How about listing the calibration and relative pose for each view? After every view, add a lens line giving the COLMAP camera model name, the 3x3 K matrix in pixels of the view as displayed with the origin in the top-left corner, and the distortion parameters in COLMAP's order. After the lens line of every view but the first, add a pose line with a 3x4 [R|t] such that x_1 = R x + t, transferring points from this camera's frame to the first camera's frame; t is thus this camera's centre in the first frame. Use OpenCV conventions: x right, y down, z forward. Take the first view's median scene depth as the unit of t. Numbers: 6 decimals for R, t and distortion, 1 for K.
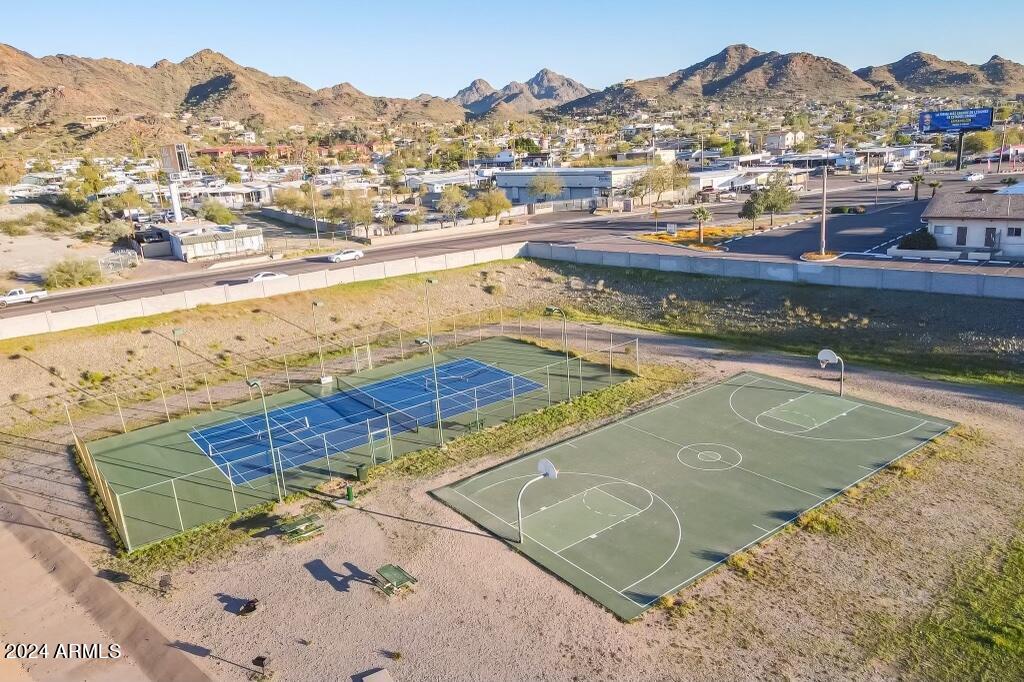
lens RADIAL K [[747.7, 0, 512.0], [0, 747.7, 341.0], [0, 0, 1]] dist [0.022855, 0.003414]
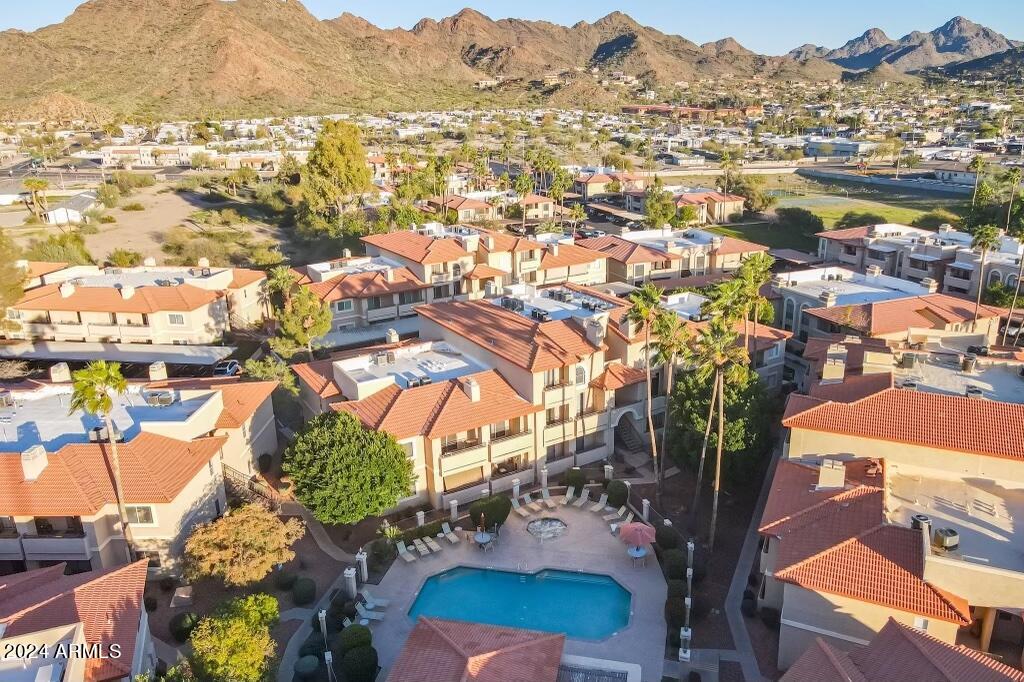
lens RADIAL K [[747.7, 0, 512.0], [0, 747.7, 341.0], [0, 0, 1]] dist [0.022855, 0.003414]
pose [[0.894195, 0.184040, -0.408098, 0.028229], [-0.156814, 0.982601, 0.099524, 0.034398], [0.419314, -0.024998, 0.907497, -0.178012]]
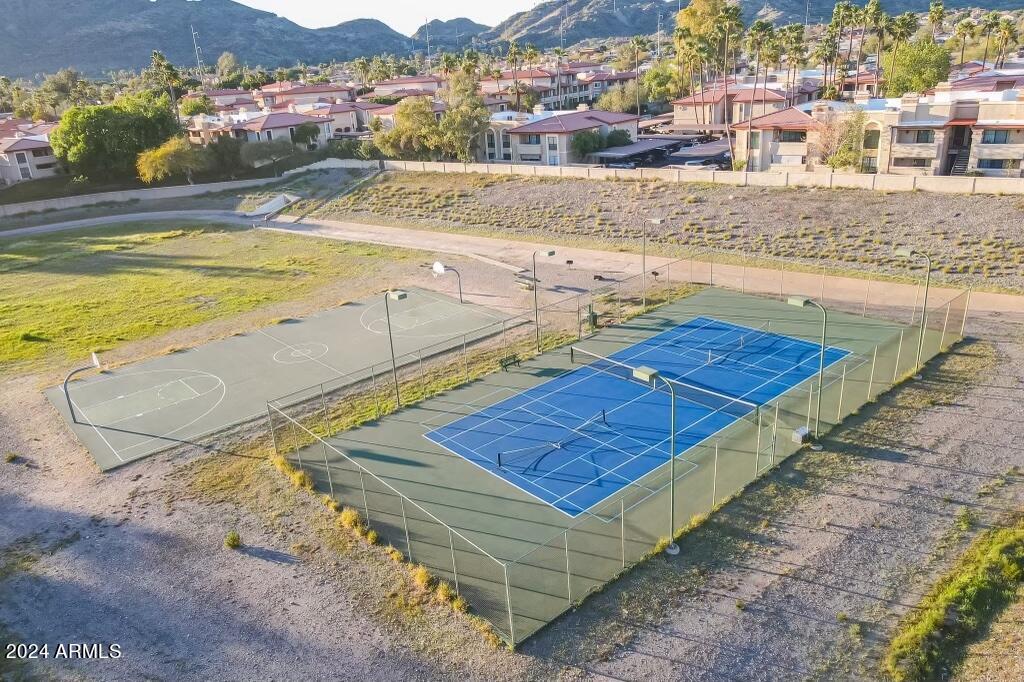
lens RADIAL K [[747.7, 0, 512.0], [0, 747.7, 341.0], [0, 0, 1]] dist [0.022855, 0.003414]
pose [[-0.988138, 0.151555, -0.024805, -0.001278], [0.106869, 0.794603, 0.597649, -0.018100], [0.110286, 0.587909, -0.801374, 0.067860]]
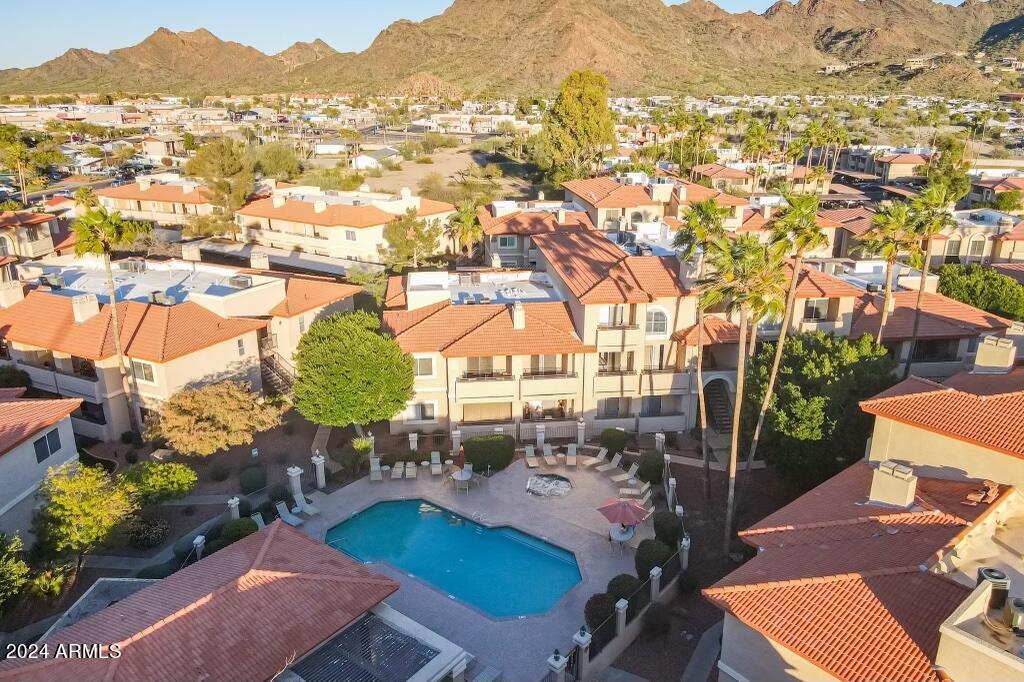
lens RADIAL K [[742.5, 0, 512.0], [0, 742.5, 341.0], [0, 0, 1]] dist [0.032086, -0.008721]
pose [[0.625405, 0.311361, -0.715488, 0.036263], [-0.248660, 0.948660, 0.195479, 0.035961], [0.739620, 0.055660, 0.670720, -0.163929]]
